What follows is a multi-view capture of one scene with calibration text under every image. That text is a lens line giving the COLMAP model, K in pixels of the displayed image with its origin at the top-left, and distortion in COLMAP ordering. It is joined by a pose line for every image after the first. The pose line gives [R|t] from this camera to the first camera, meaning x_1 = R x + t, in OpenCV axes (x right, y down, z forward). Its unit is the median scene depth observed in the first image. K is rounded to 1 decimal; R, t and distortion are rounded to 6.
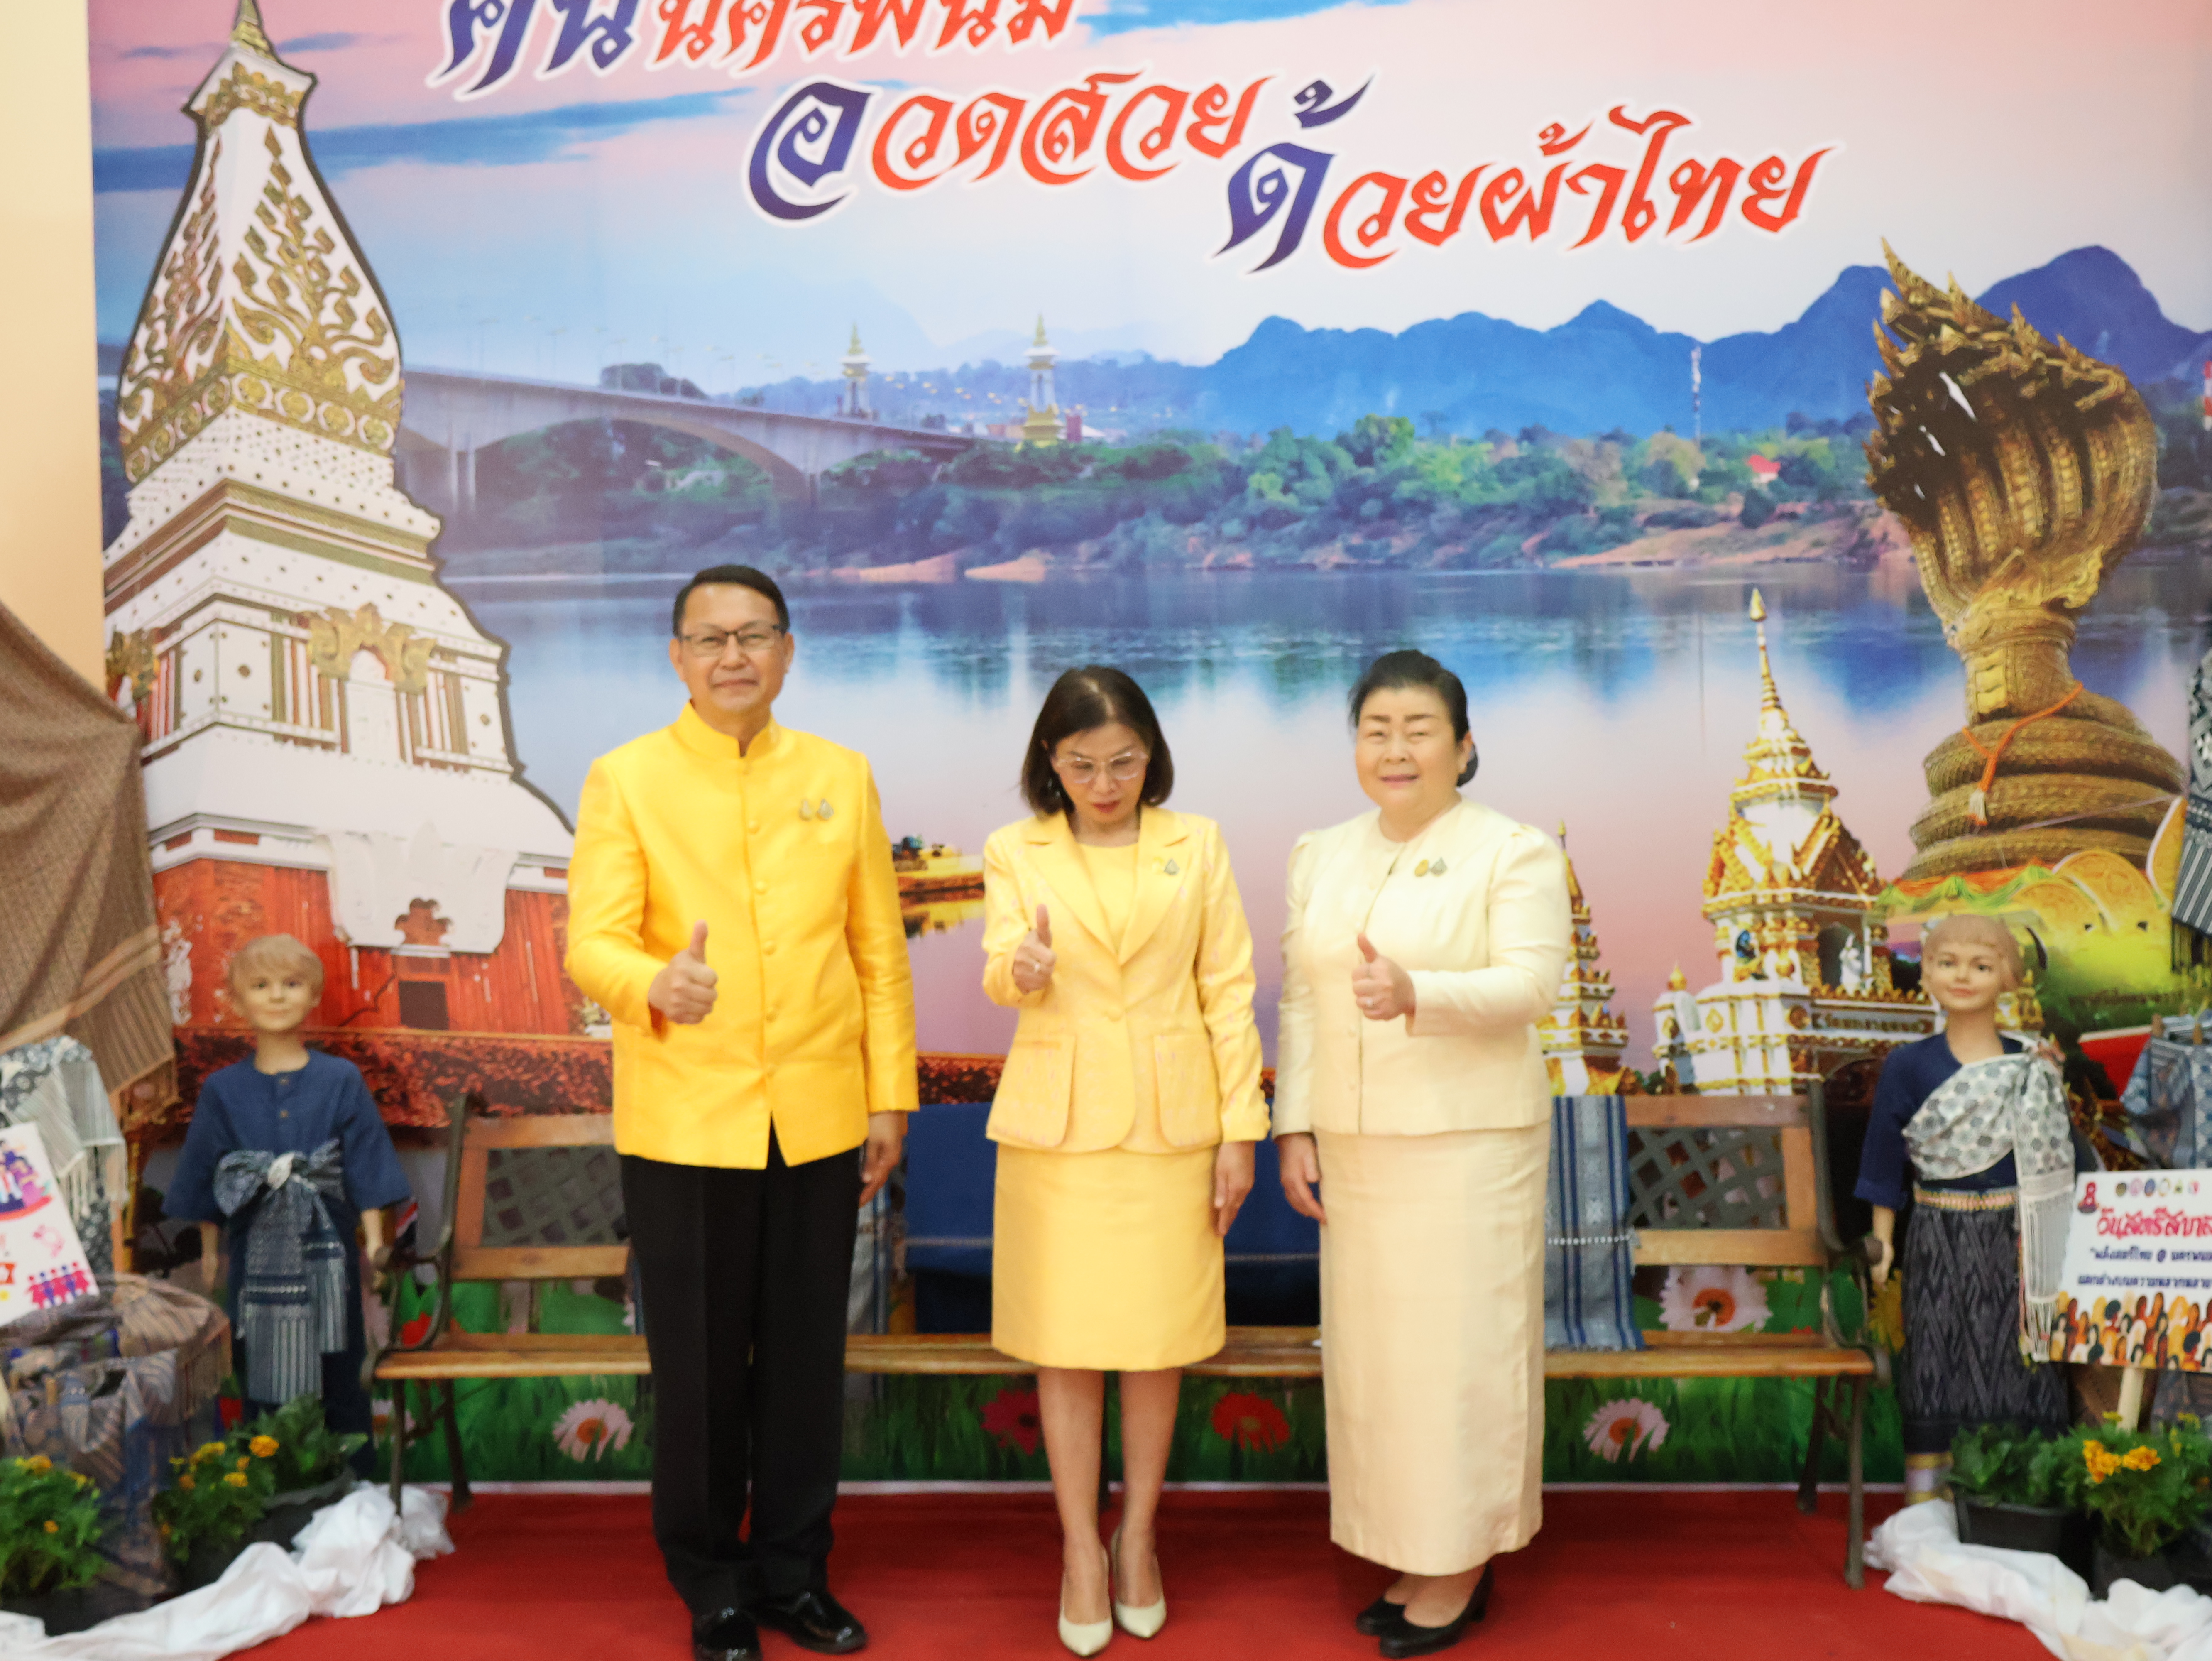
lens RADIAL K [[2479.6, 0, 1084.4], [0, 2479.6, 877.0], [0, 0, 1]] dist [-0.001109, 0.000000]
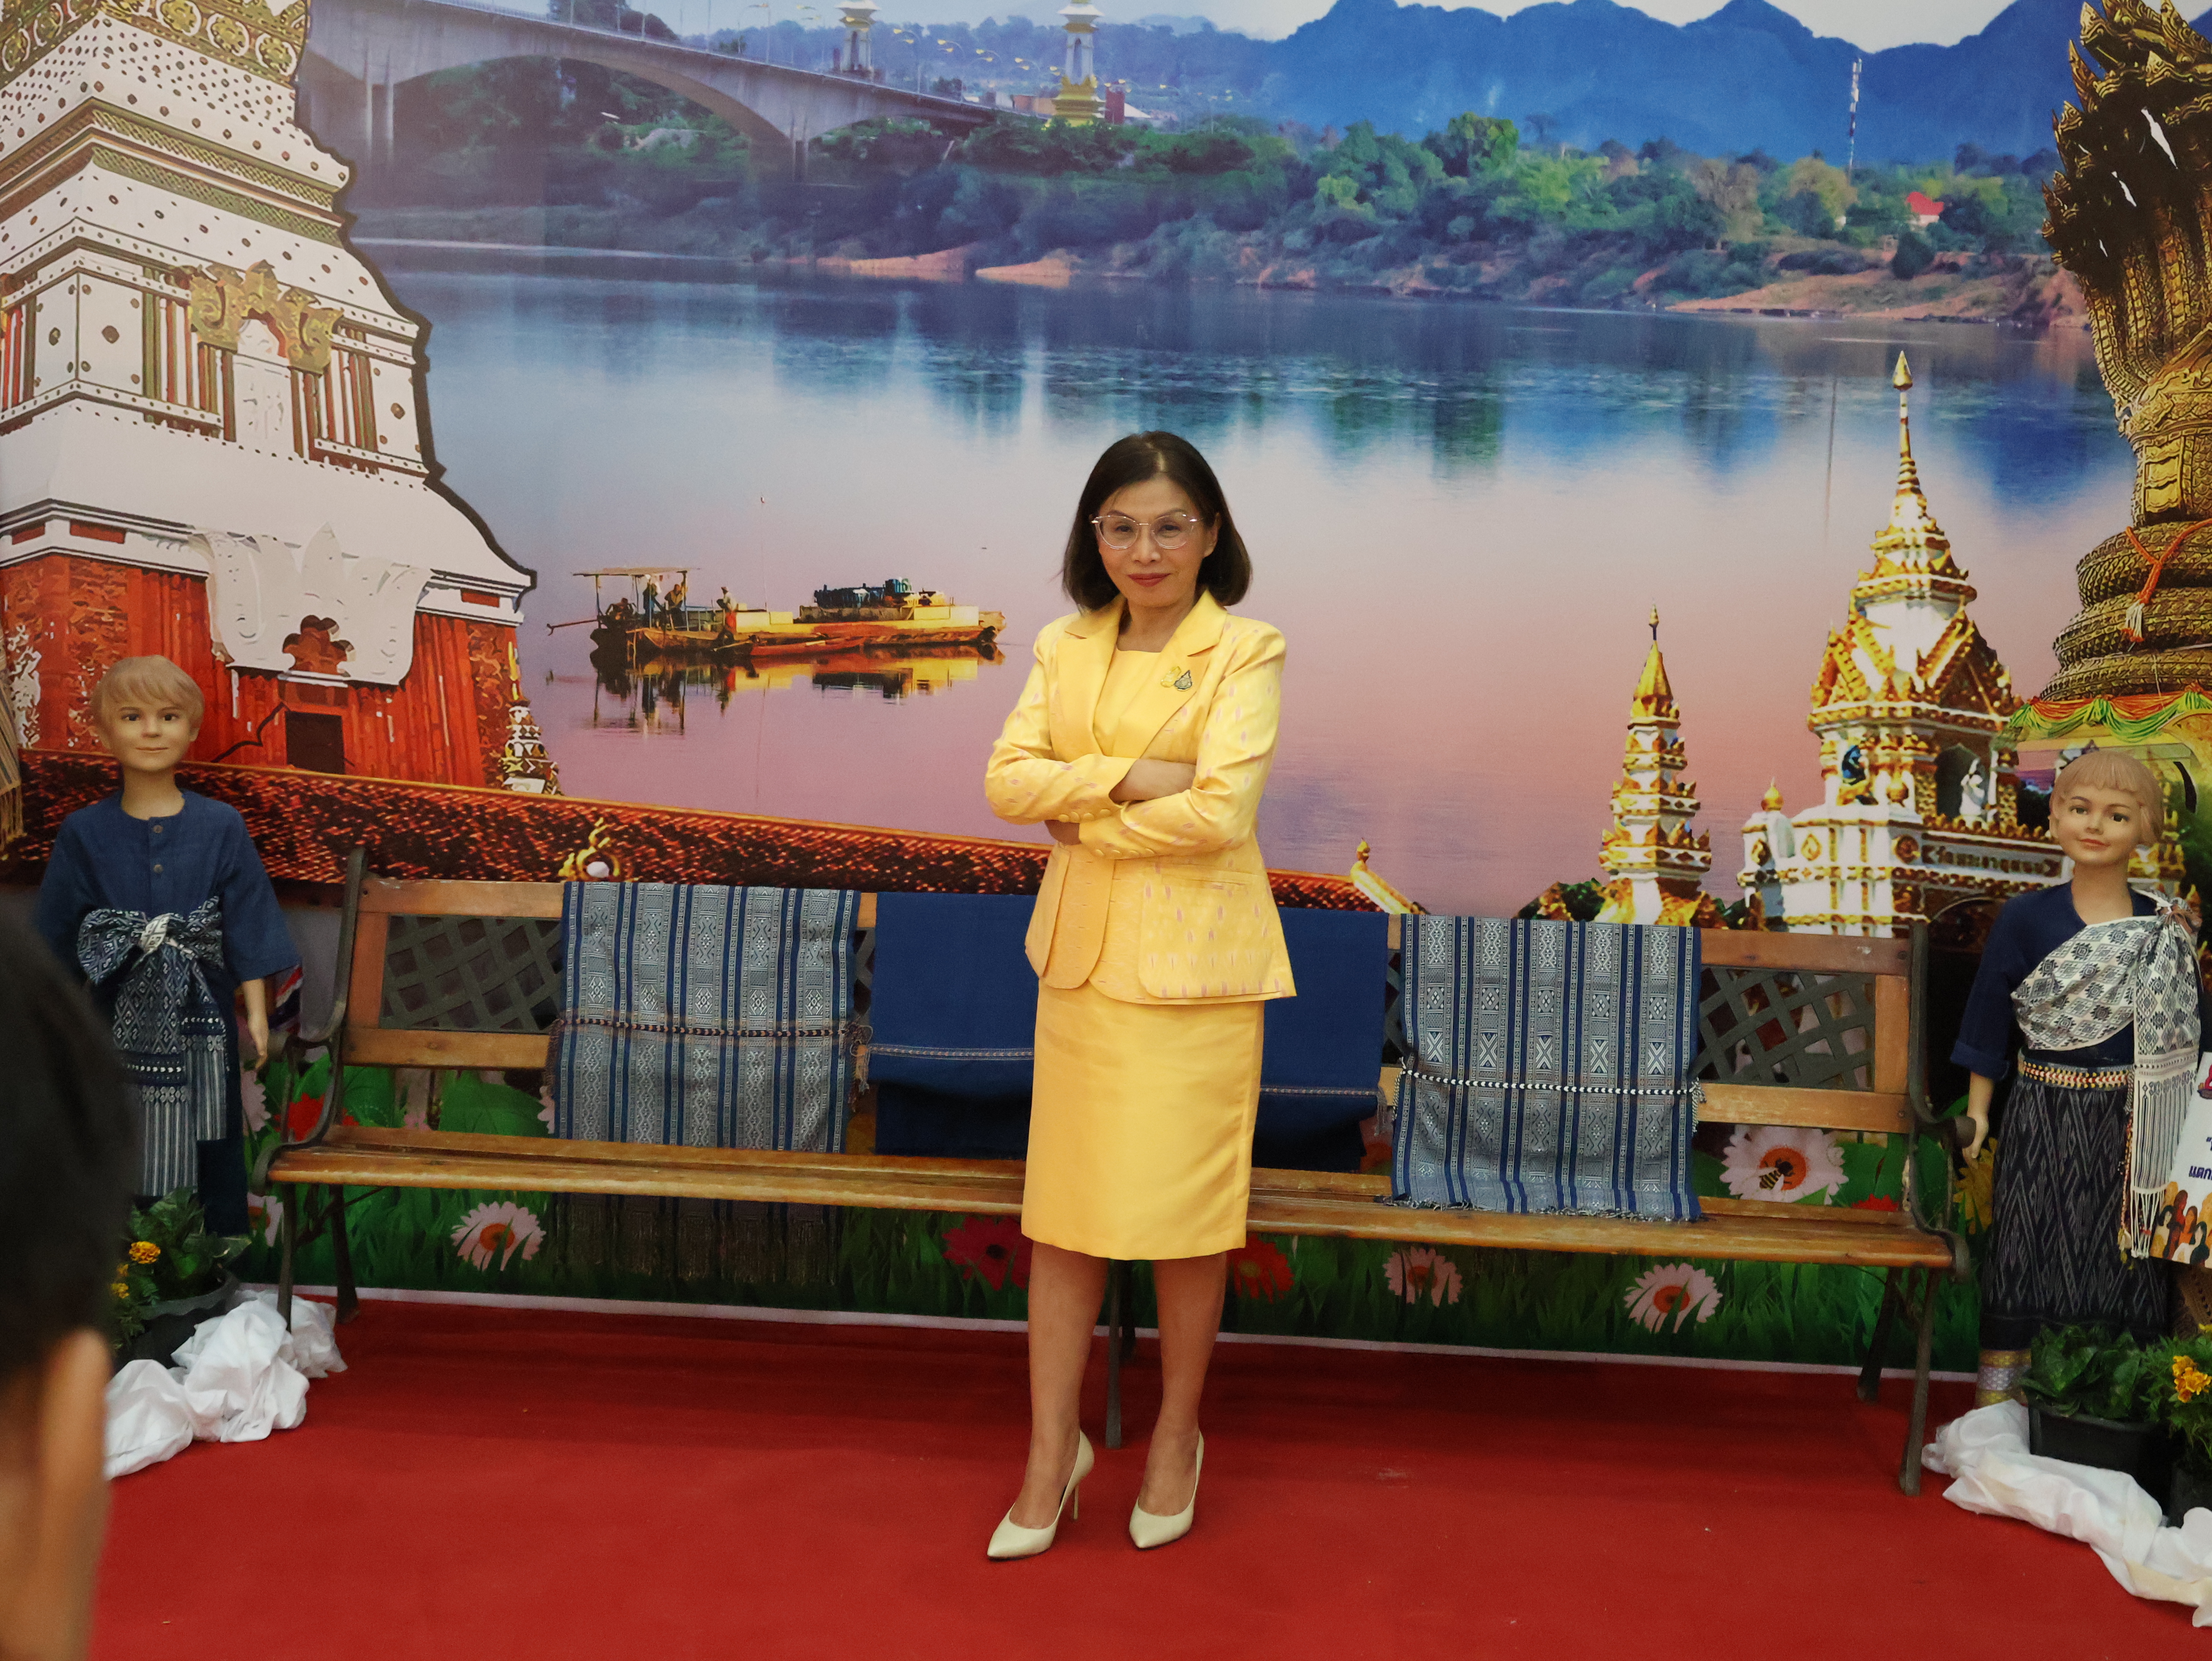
lens RADIAL K [[3405.6, 0, 1042.3], [0, 3405.6, 794.4], [0, 0, 1]] dist [0.001942, 0.000000]
pose [[0.998306, 0.053410, 0.023086, -0.043442], [-0.055980, 0.989833, 0.130754, -0.101022], [-0.015867, -0.131825, 0.991146, -0.176486]]
